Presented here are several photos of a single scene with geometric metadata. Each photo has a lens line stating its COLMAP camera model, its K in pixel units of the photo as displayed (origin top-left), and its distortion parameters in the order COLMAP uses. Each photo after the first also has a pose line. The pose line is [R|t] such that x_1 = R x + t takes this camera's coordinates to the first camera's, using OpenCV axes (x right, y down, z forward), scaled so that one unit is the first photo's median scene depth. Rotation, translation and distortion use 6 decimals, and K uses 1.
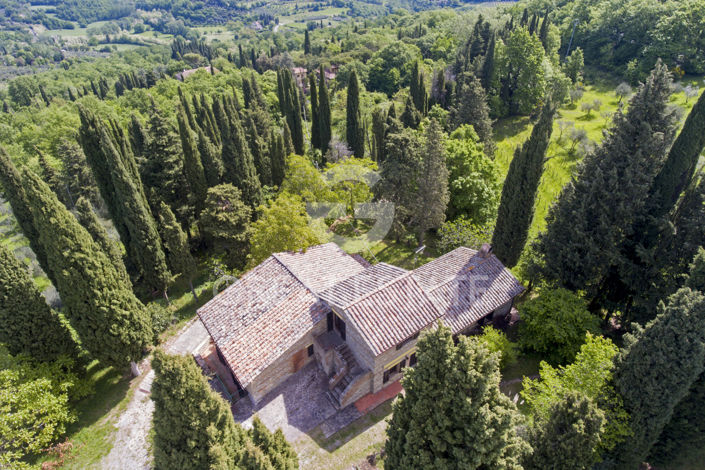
lens RADIAL K [[414.6, 0, 350.3], [0, 414.6, 223.1], [0, 0, 1]] dist [-0.000468, -0.004419]
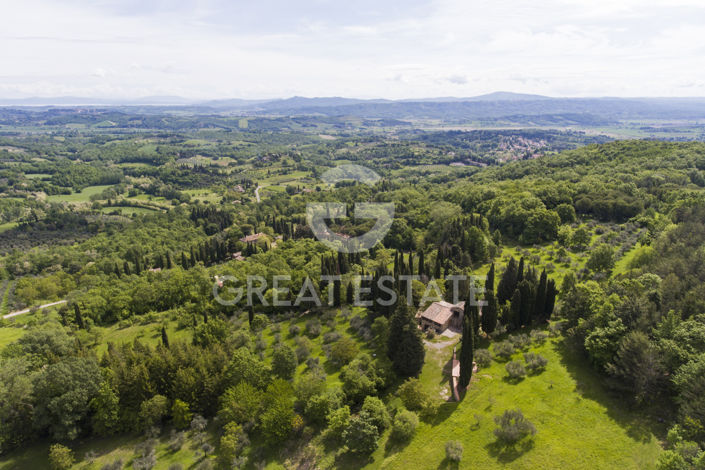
lens RADIAL K [[414.6, 0, 350.3], [0, 414.6, 223.1], [0, 0, 1]] dist [-0.000468, -0.004419]
pose [[0.991780, -0.032557, 0.123740, -0.924982], [0.071241, 0.943827, -0.322668, 0.377180], [-0.106284, 0.328831, 0.938389, -1.855560]]
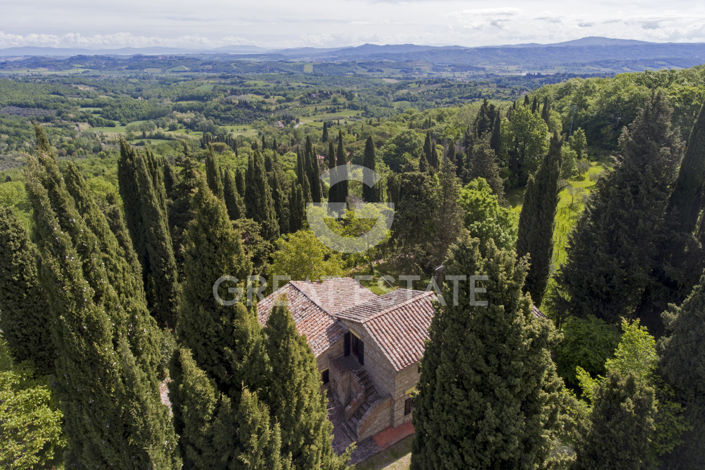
lens RADIAL K [[415.1, 0, 350.3], [0, 415.1, 204.2], [0, 0, 1]] dist [-0.004658, -0.000742]
pose [[0.999433, 0.009124, -0.032411, -0.007732], [-0.017161, 0.966208, -0.257192, 0.094866], [0.028969, 0.257602, 0.965817, 0.000510]]
